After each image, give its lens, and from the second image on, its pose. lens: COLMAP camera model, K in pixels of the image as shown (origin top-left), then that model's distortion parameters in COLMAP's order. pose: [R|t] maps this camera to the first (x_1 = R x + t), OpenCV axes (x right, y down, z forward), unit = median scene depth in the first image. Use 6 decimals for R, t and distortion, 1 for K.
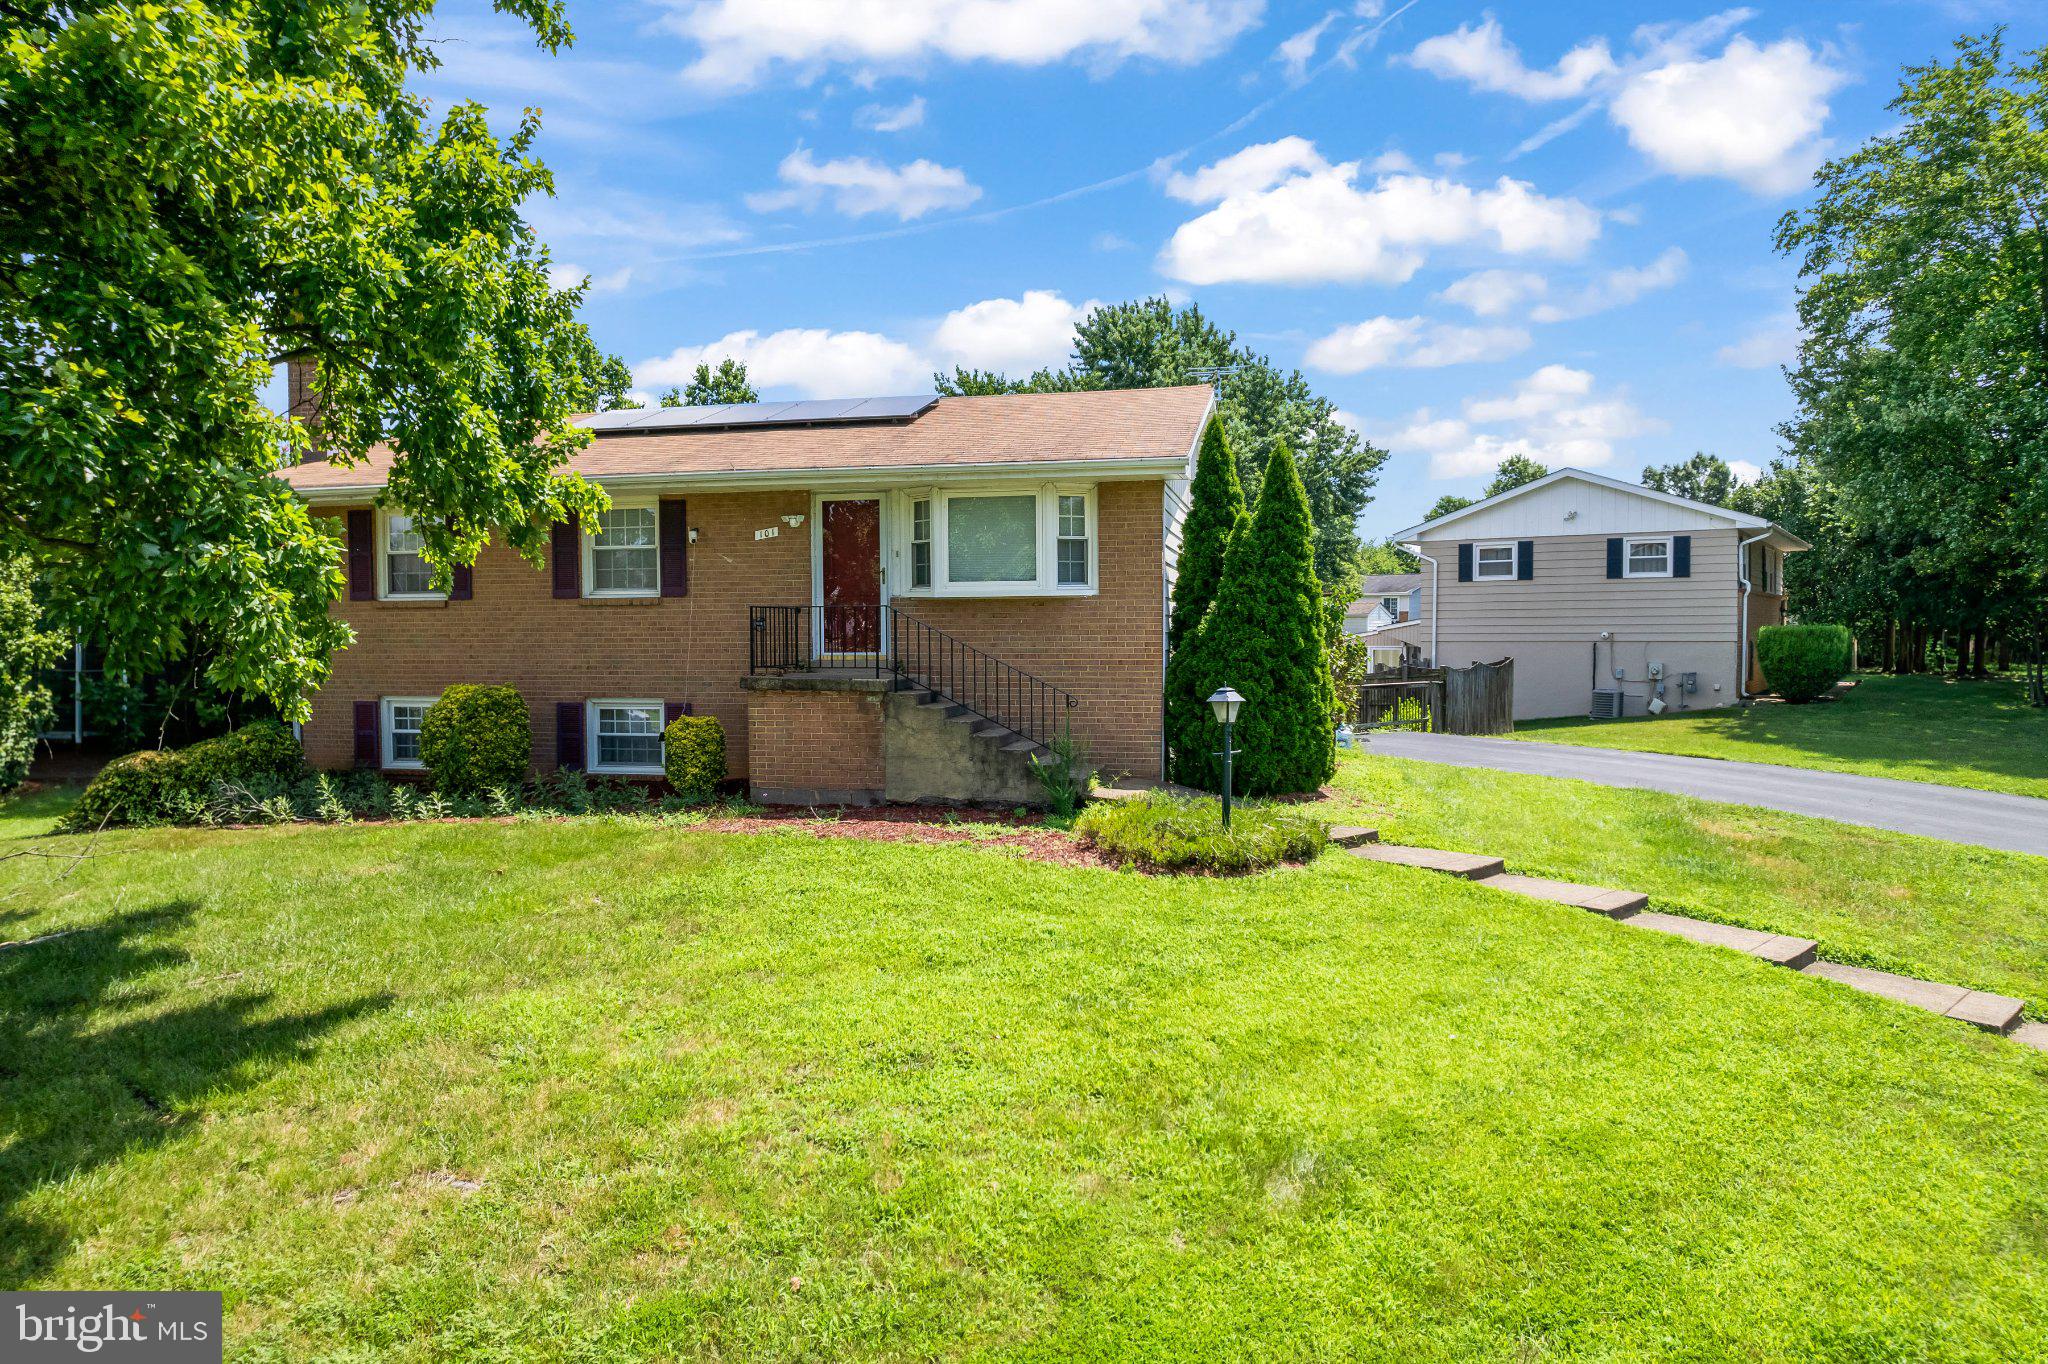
lens RADIAL K [[1299.6, 0, 1024.5], [0, 1299.6, 680.9], [0, 0, 1]] dist [-0.007213, 0.005459]
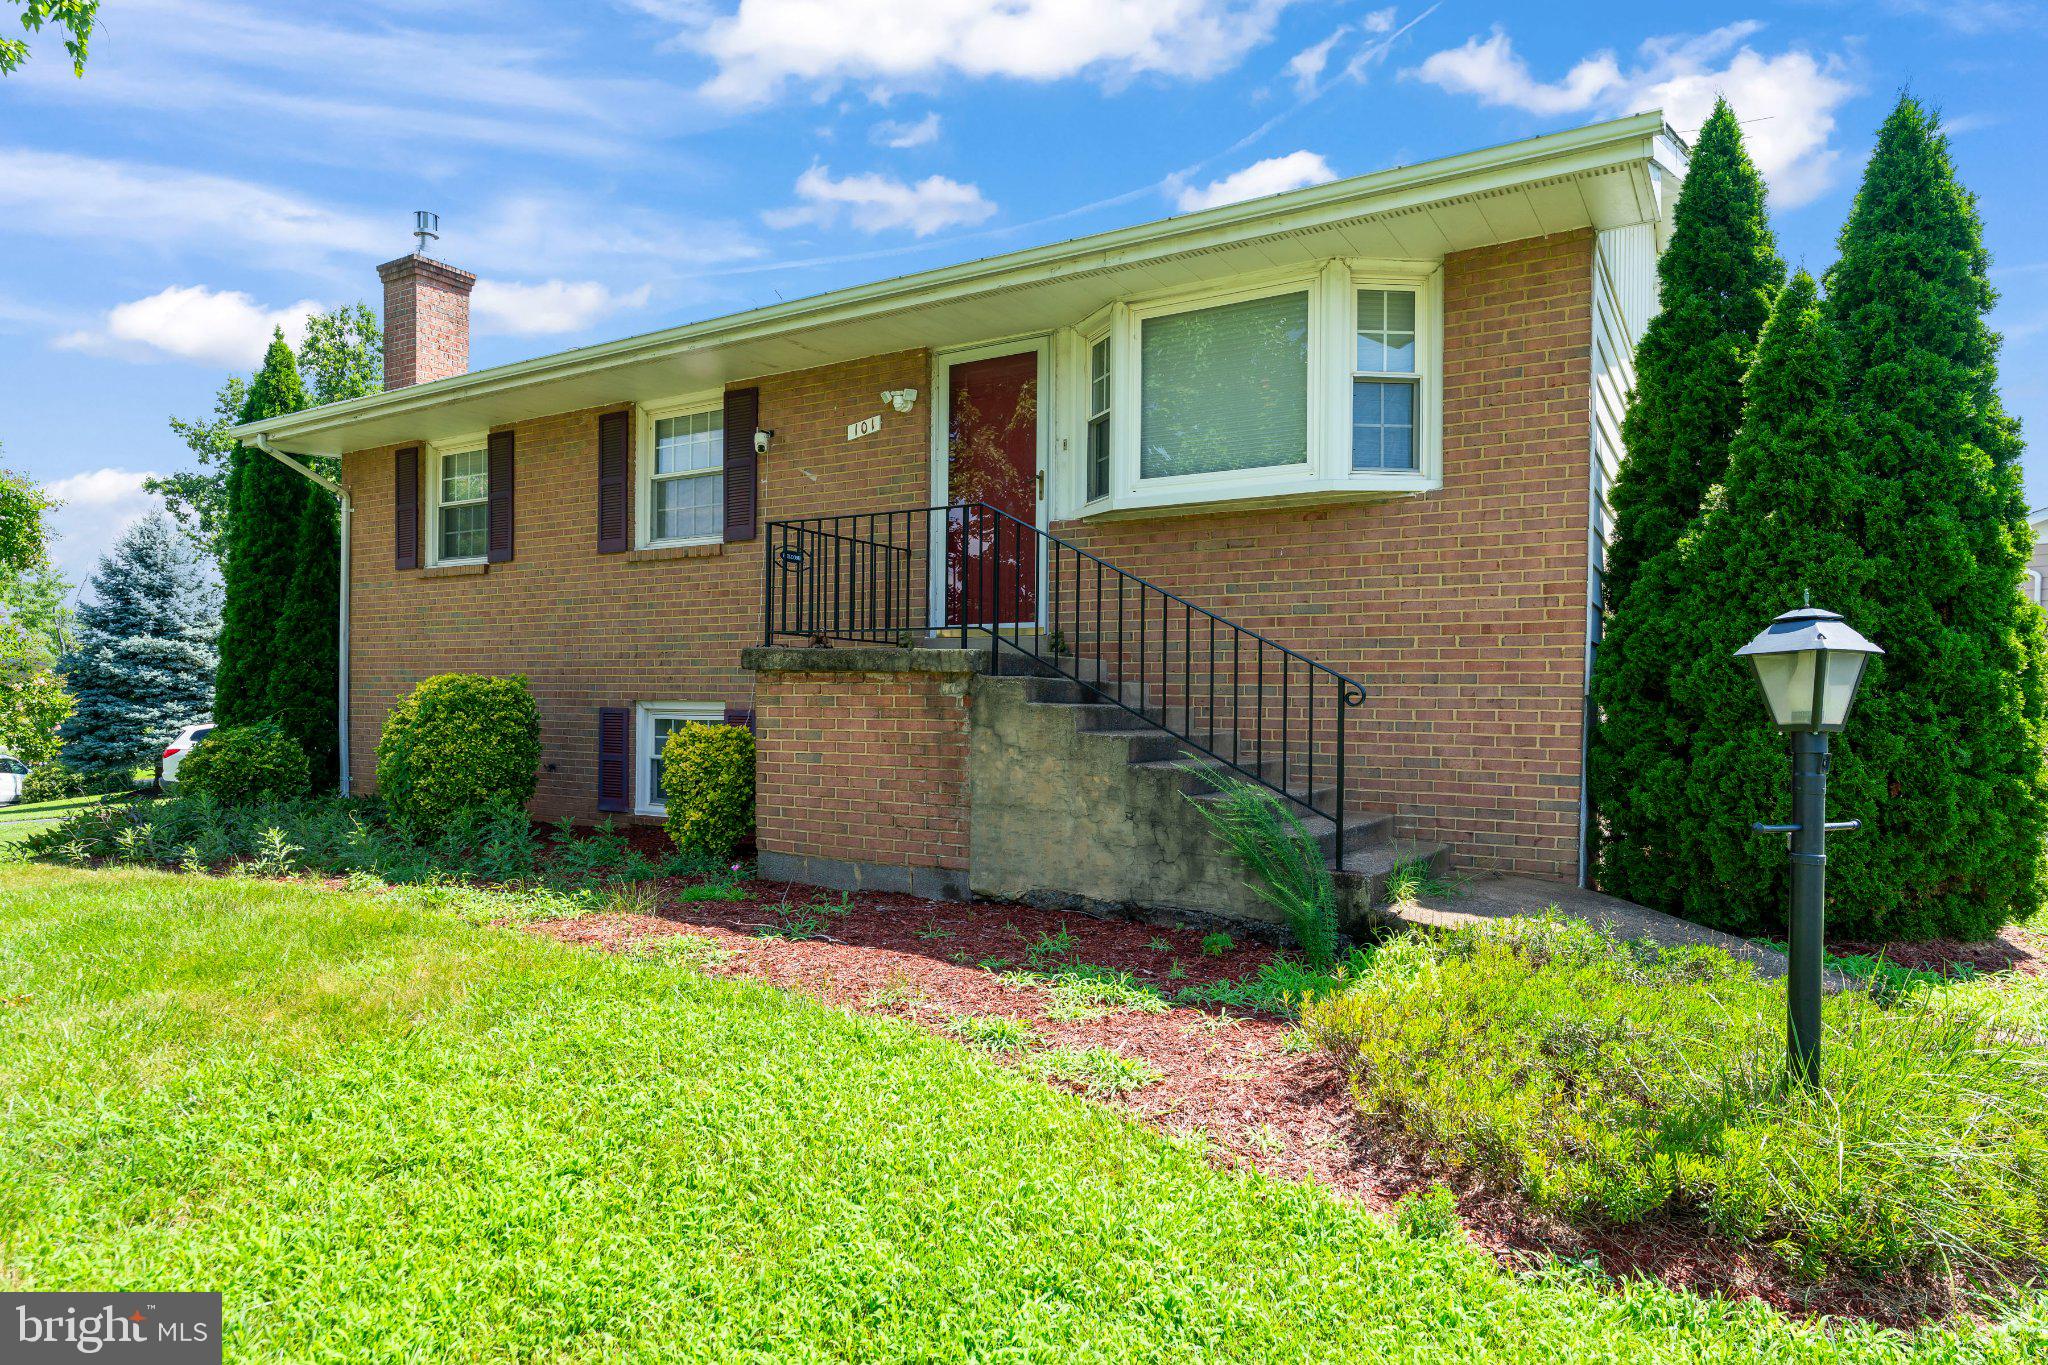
lens RADIAL K [[1232.9, 0, 1002.1], [0, 1232.9, 712.1], [0, 0, 1]] dist [0.003251, -0.000306]
pose [[0.942359, 0.020009, -0.334005, 0.058764], [-0.030453, 0.999196, -0.026063, 0.033165], [0.333215, 0.034732, 0.942211, 0.526373]]
